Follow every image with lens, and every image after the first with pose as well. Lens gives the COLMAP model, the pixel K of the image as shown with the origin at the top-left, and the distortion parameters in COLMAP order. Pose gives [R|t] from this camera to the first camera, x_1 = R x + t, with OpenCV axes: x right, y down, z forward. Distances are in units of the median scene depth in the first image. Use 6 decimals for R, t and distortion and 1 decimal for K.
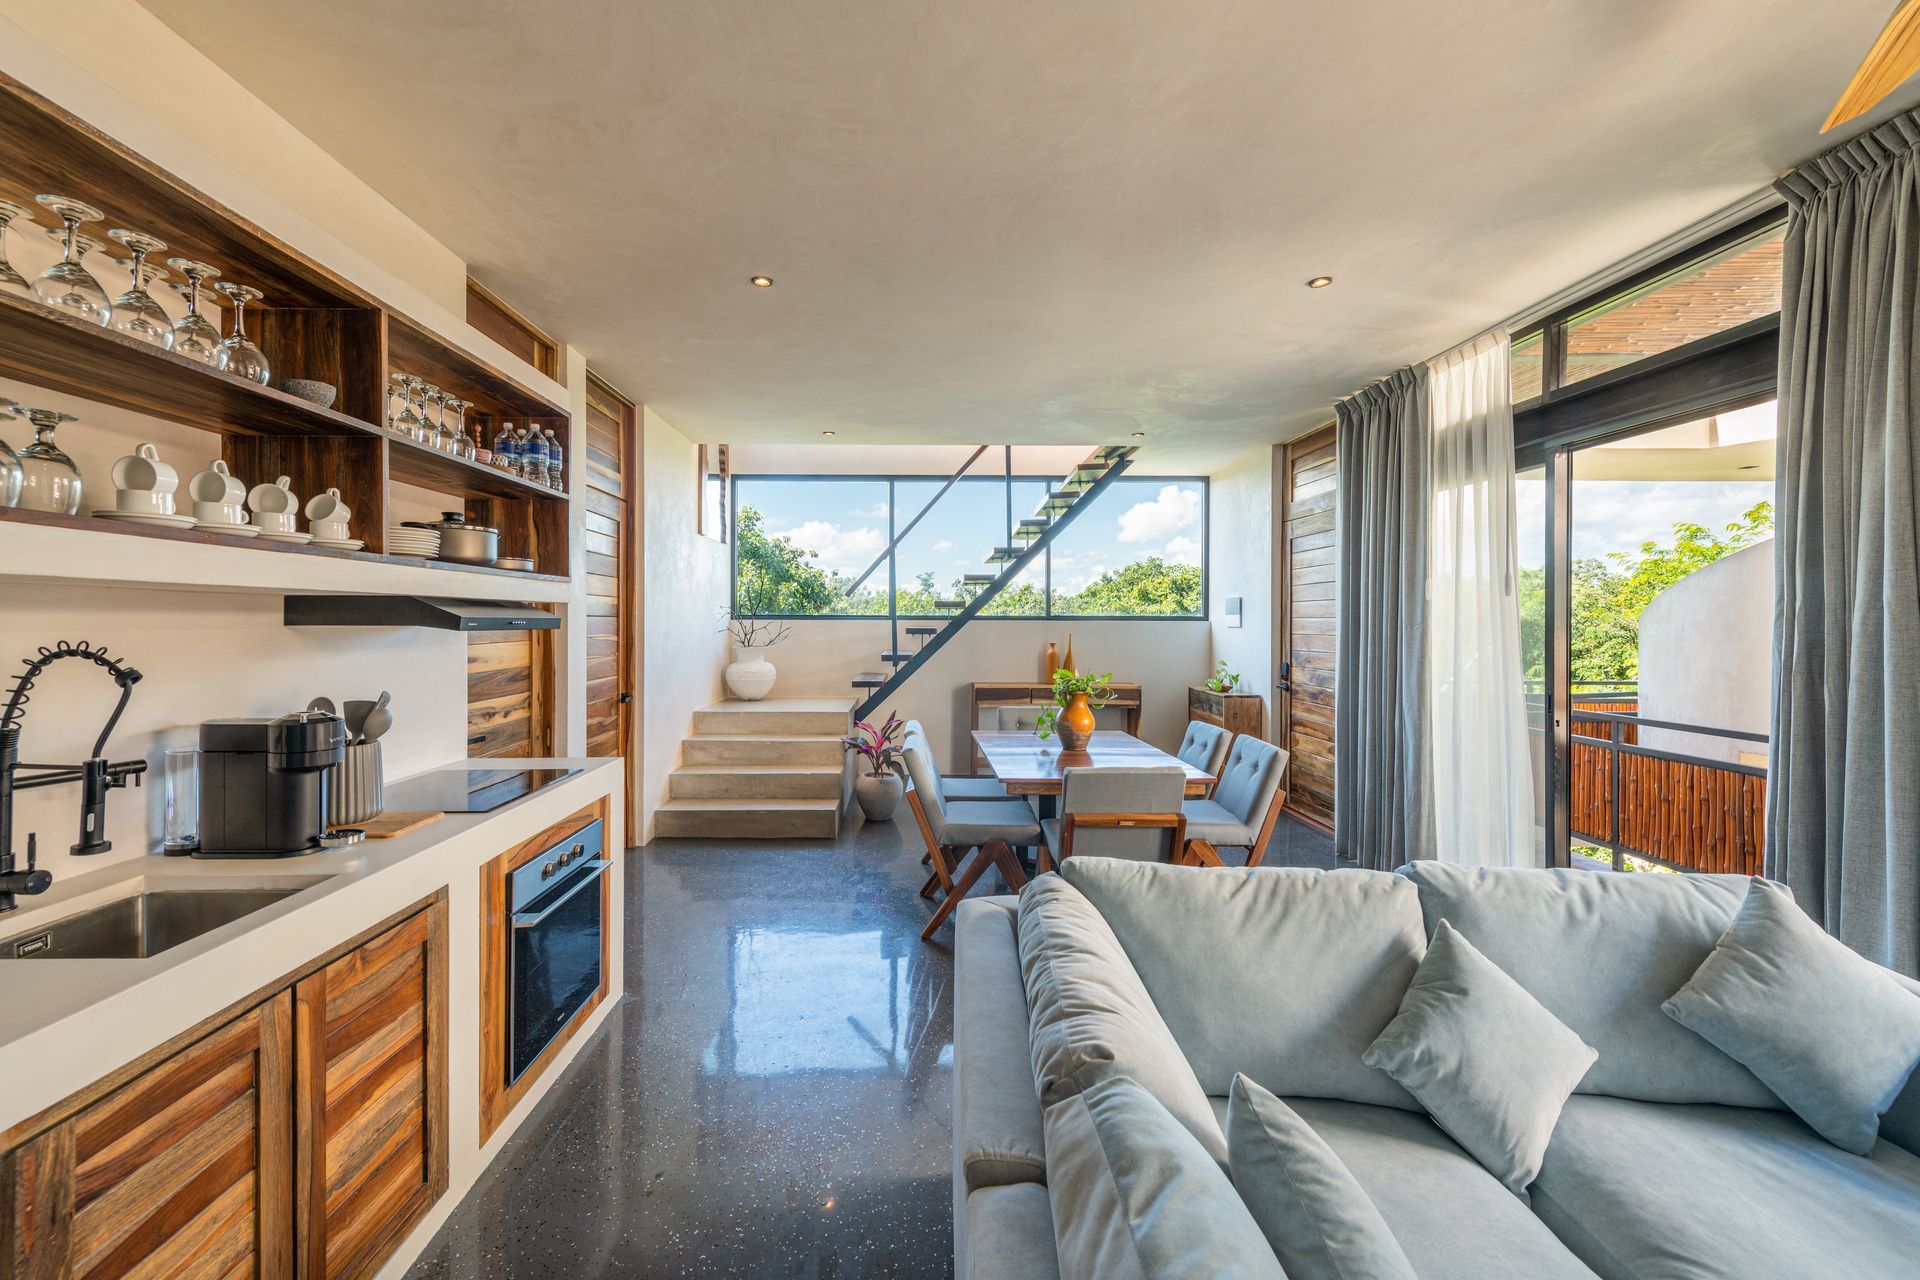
lens RADIAL K [[745.1, 0, 991.5], [0, 745.1, 628.7], [0, 0, 1]] dist [0.012615, -0.005849]
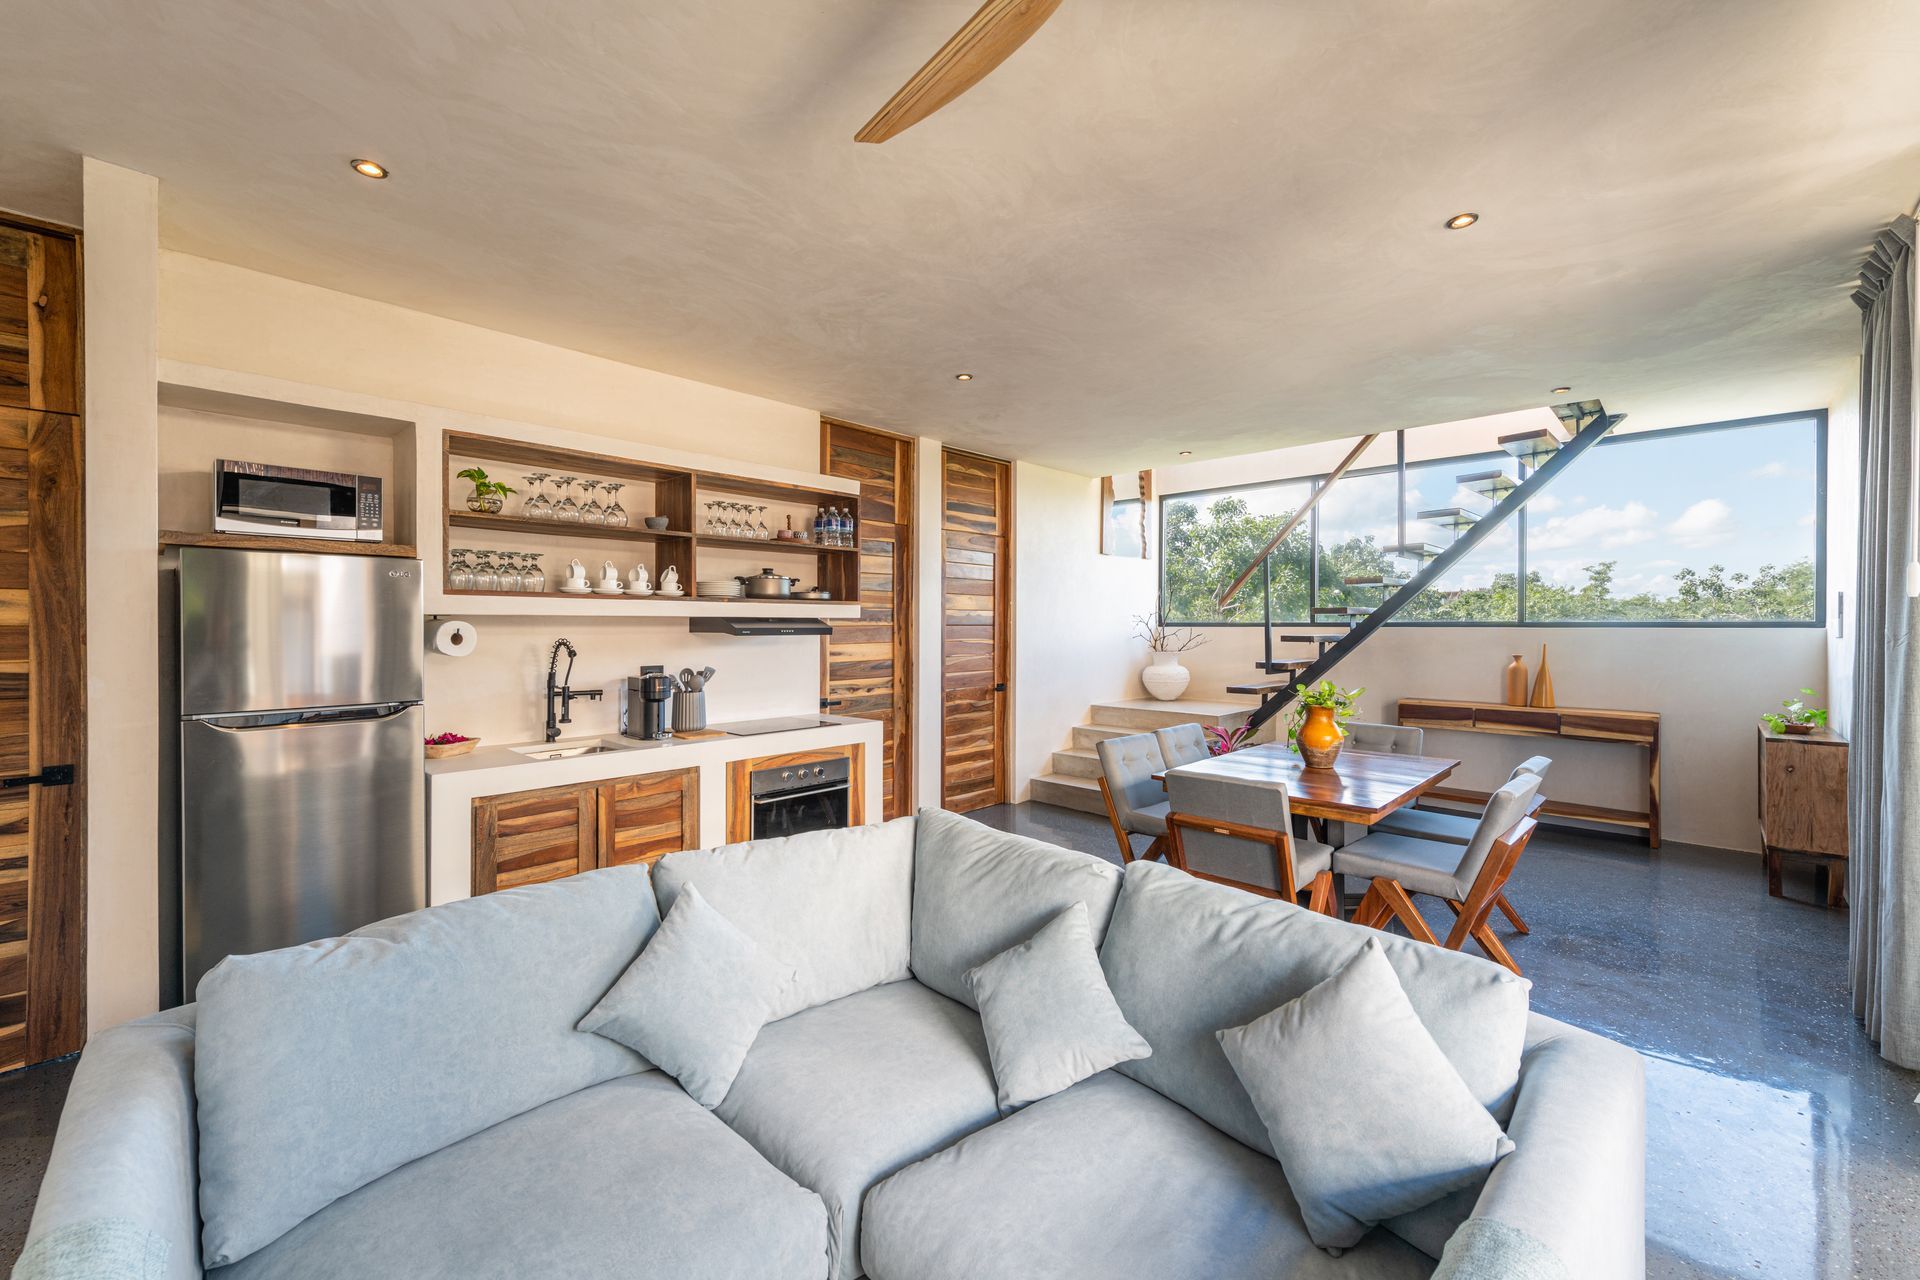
lens RADIAL K [[745.1, 0, 991.5], [0, 745.1, 628.7], [0, 0, 1]] dist [0.012615, -0.005849]
pose [[0.739511, 0.000854, -0.673143, 0.526155], [-0.005814, 0.999970, -0.005118, -0.004656], [0.673119, 0.007699, 0.739494, 0.034248]]
